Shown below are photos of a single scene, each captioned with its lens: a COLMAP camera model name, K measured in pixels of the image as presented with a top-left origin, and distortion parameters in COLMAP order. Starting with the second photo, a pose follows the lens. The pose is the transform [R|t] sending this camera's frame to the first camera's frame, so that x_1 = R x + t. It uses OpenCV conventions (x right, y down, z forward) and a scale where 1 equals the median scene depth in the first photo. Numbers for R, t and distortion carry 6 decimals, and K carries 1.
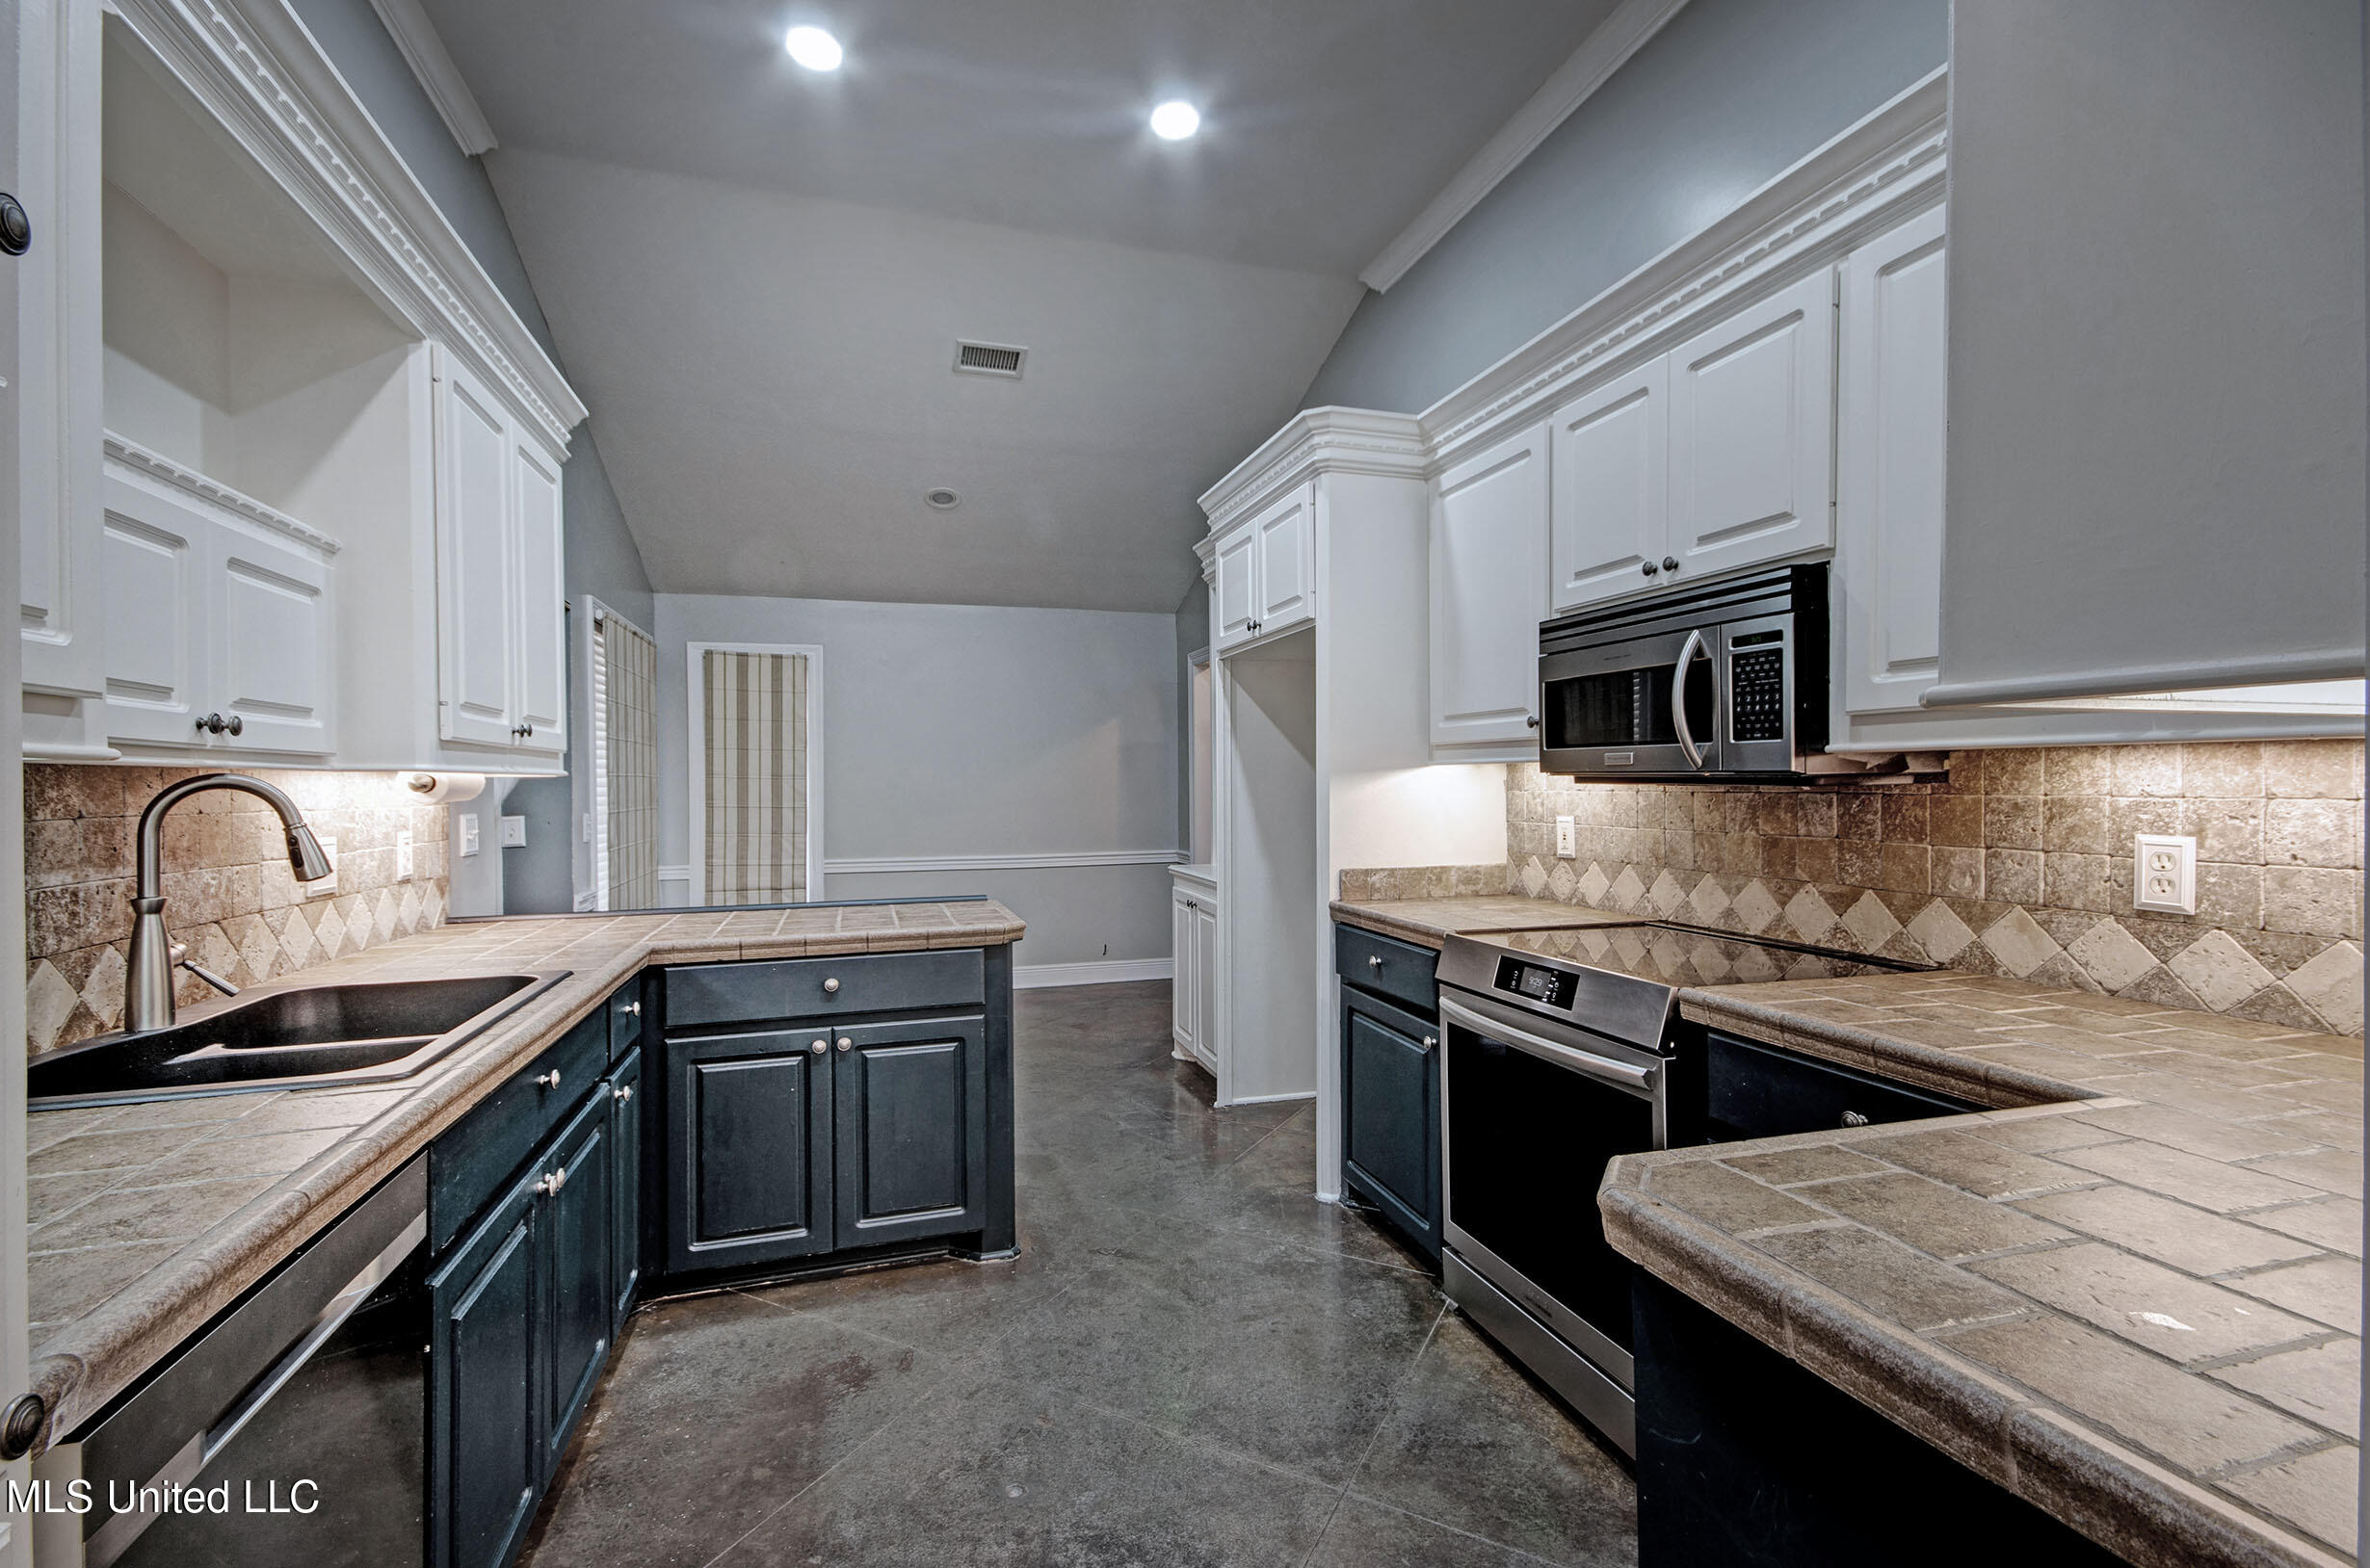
lens RADIAL K [[1056.0, 0, 1228.5], [0, 1056.0, 797.8], [0, 0, 1]] dist [0.002442, -0.007967]
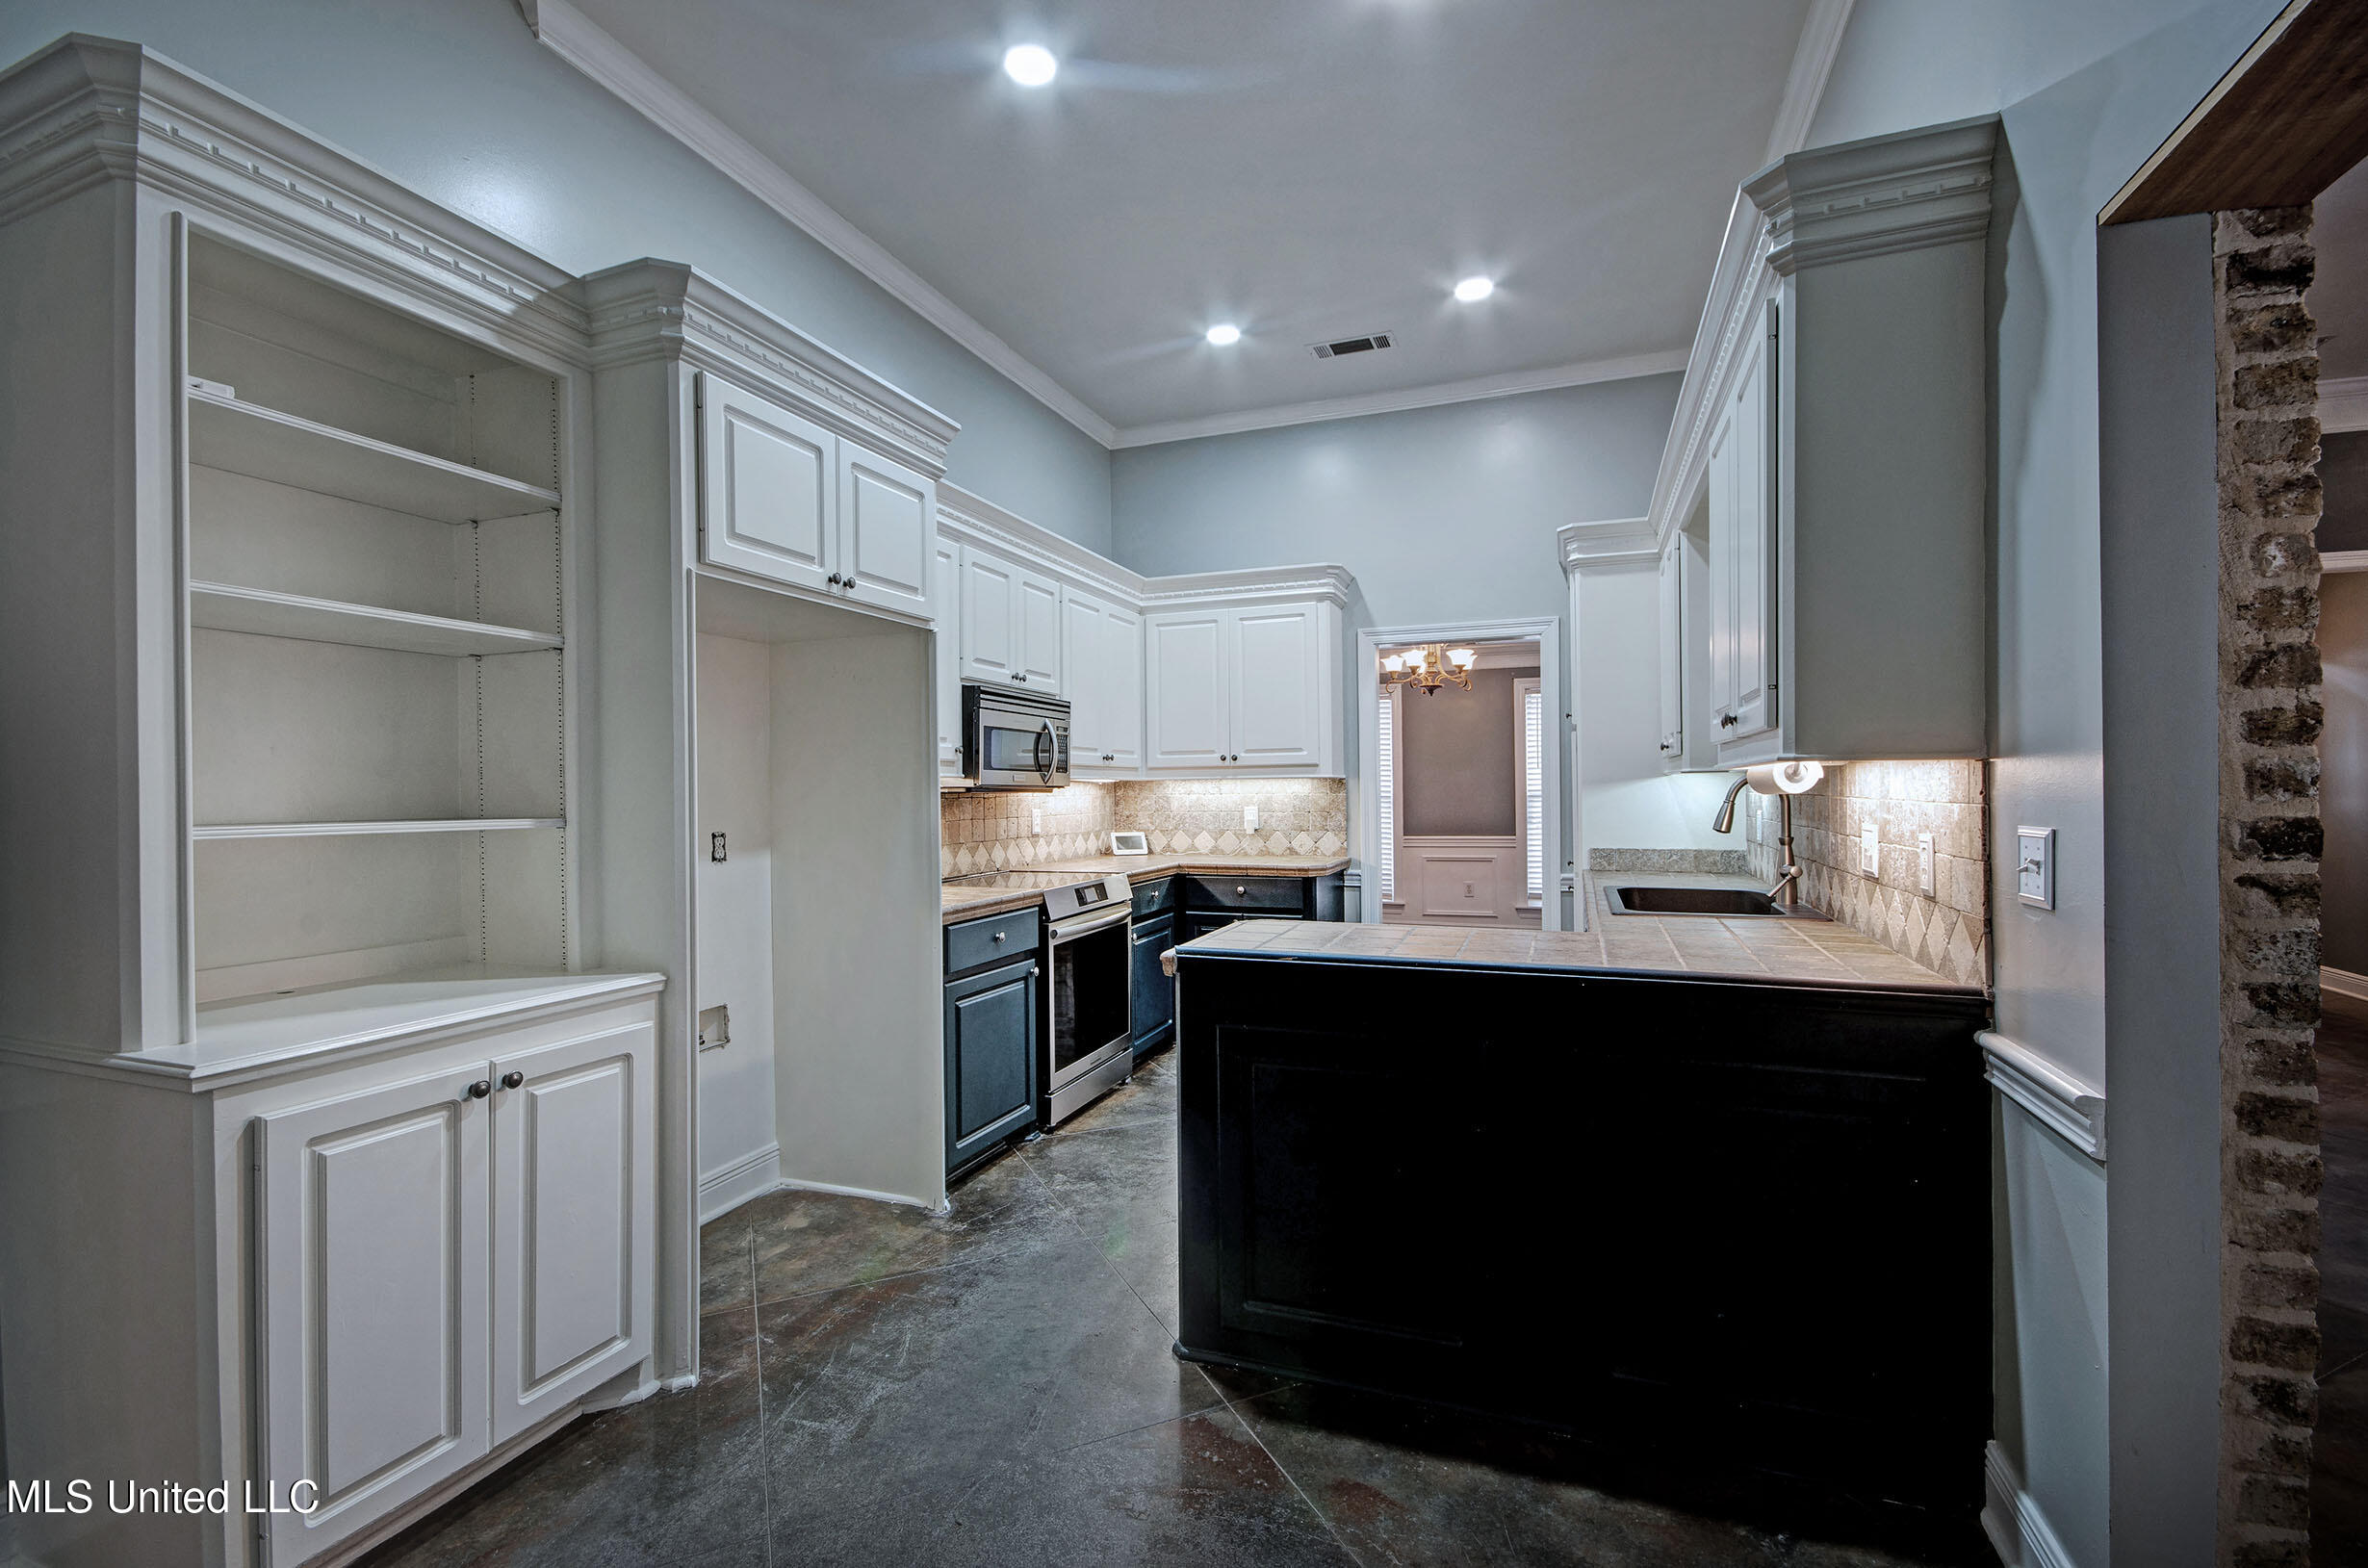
lens RADIAL K [[1055.3, 0, 1178.9], [0, 1055.3, 780.0], [0, 0, 1]] dist [0.002442, -0.007967]
pose [[-0.773778, 0.011964, 0.633344, -1.006238], [0.016757, 0.999858, 0.001585, -0.033370], [-0.633235, 0.011839, -0.773869, 2.278241]]
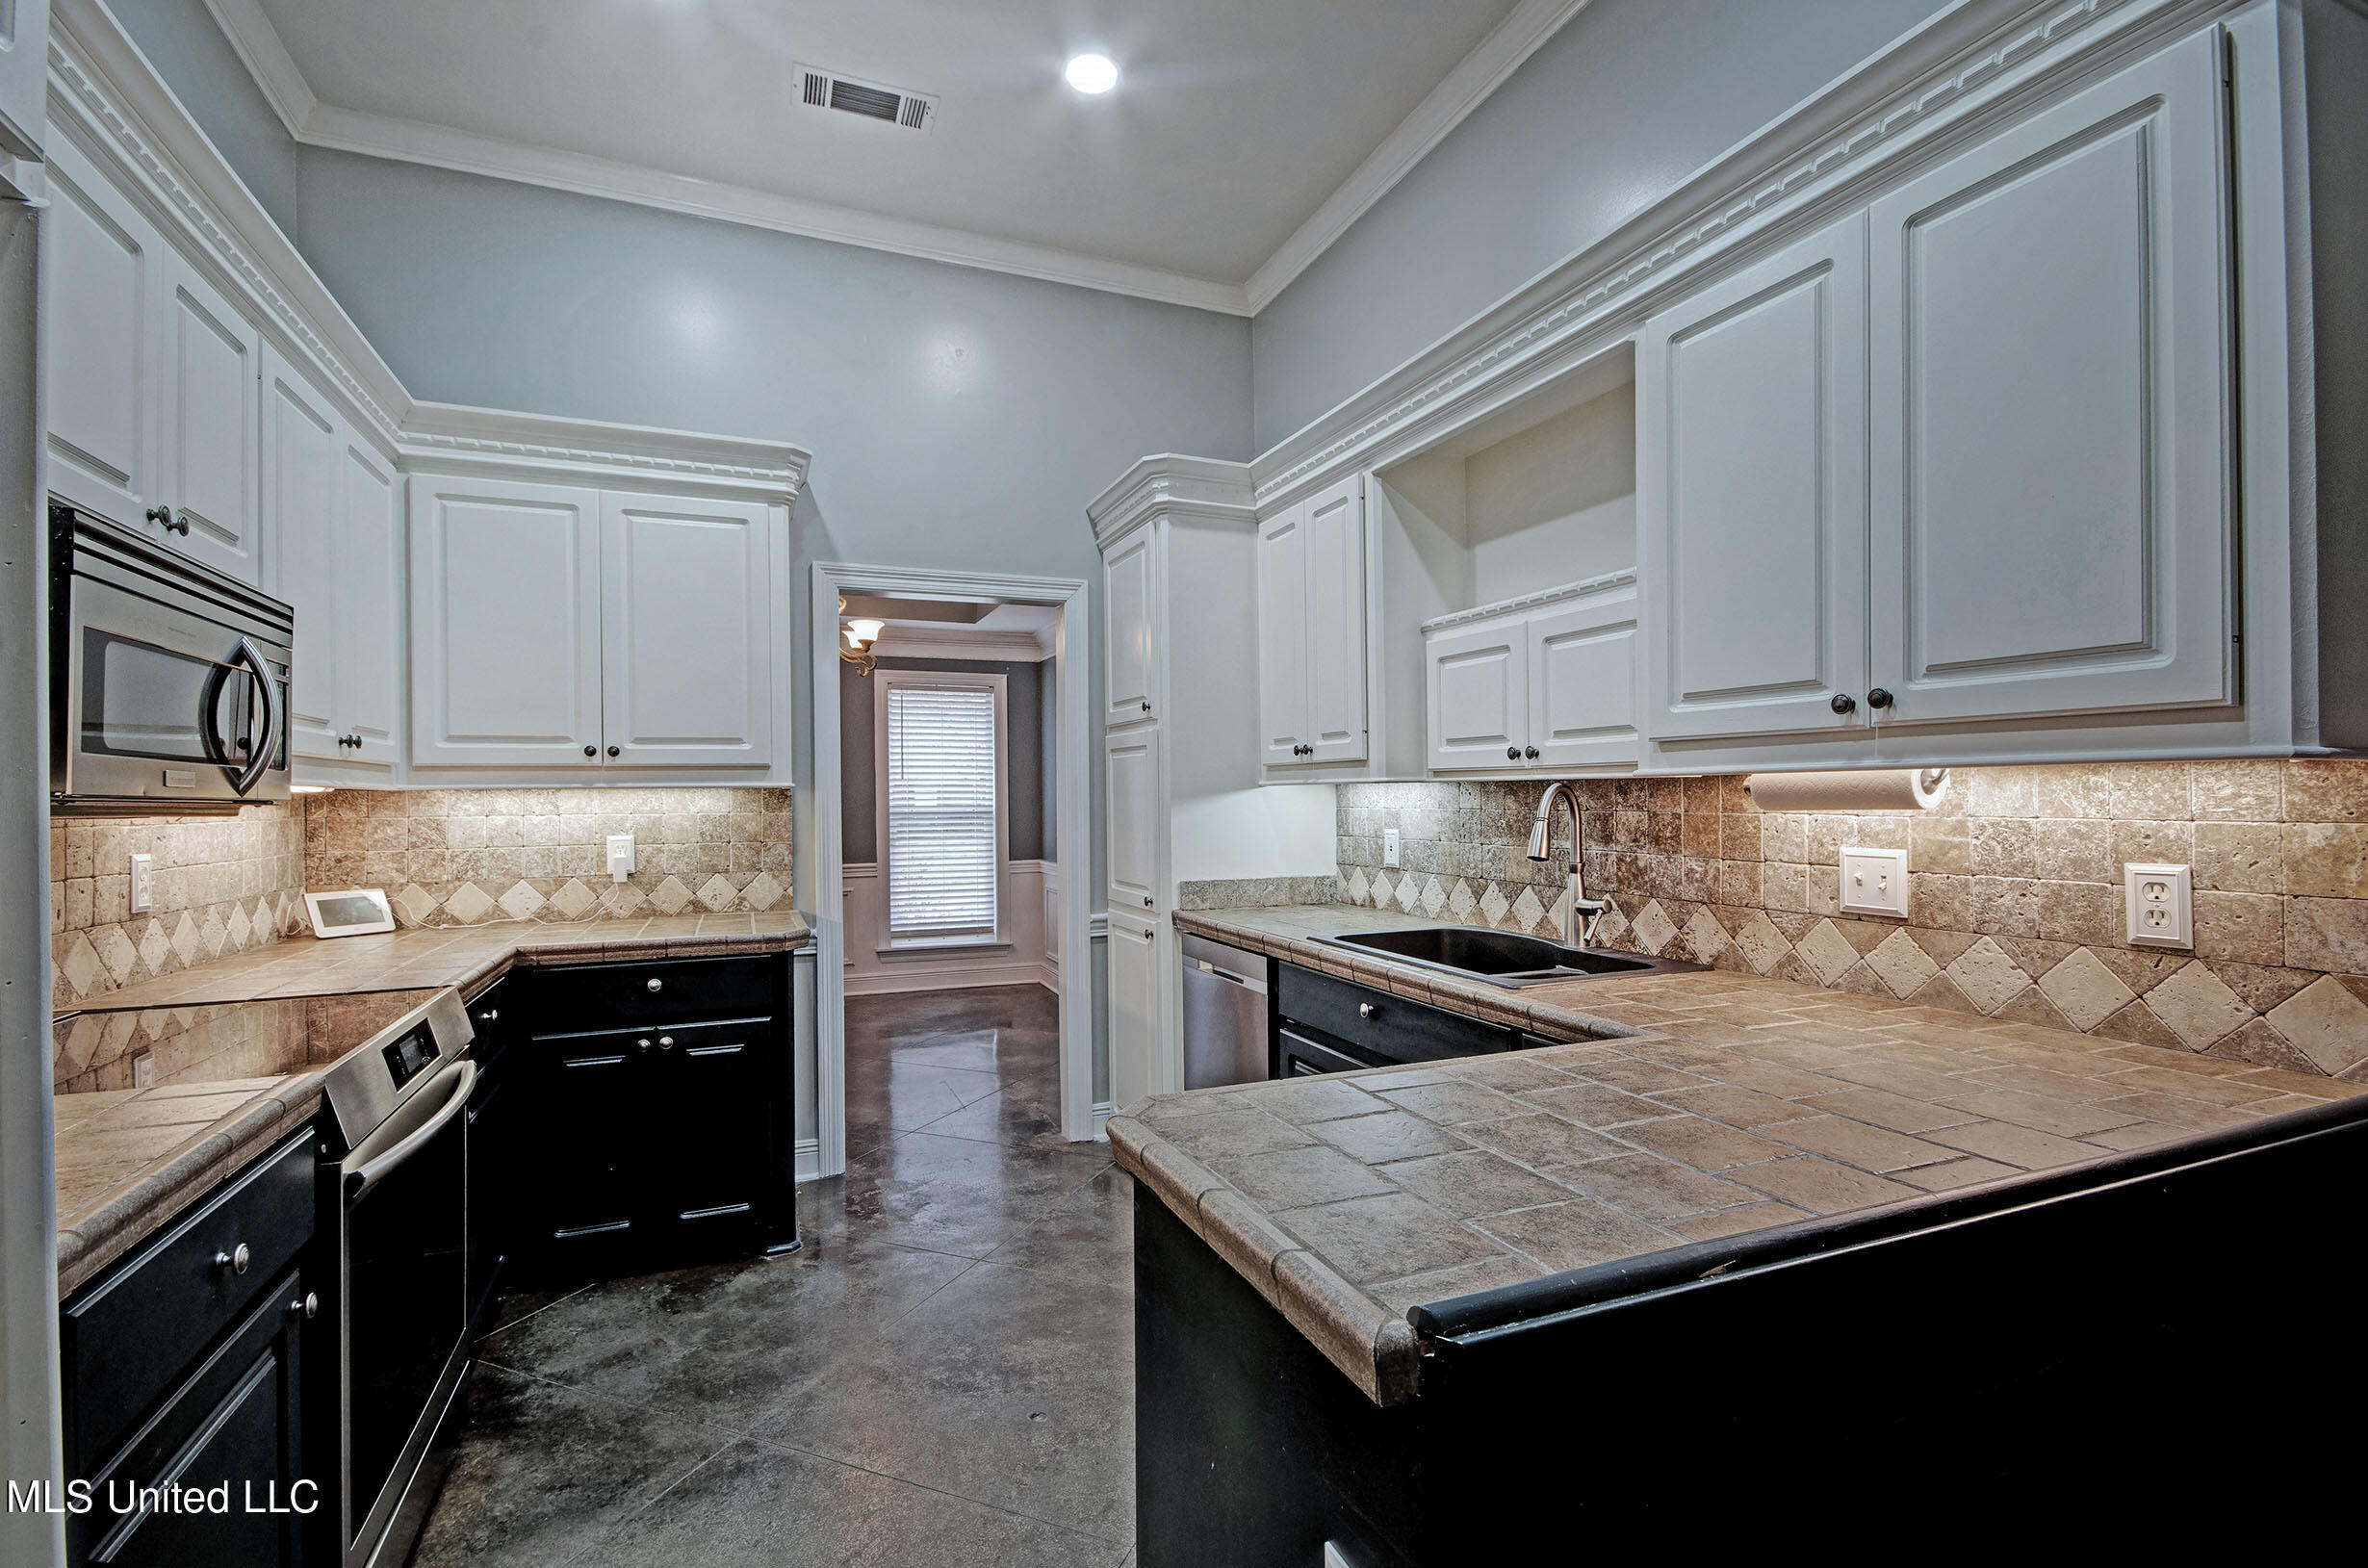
lens RADIAL K [[1055.3, 0, 1172.9], [0, 1055.3, 787.2], [0, 0, 1]] dist [0.002442, -0.007967]
pose [[-0.996858, 0.008675, -0.078738, -0.224092], [0.008399, 0.999957, 0.003831, -0.030687], [0.078768, 0.003158, -0.996888, 1.774664]]
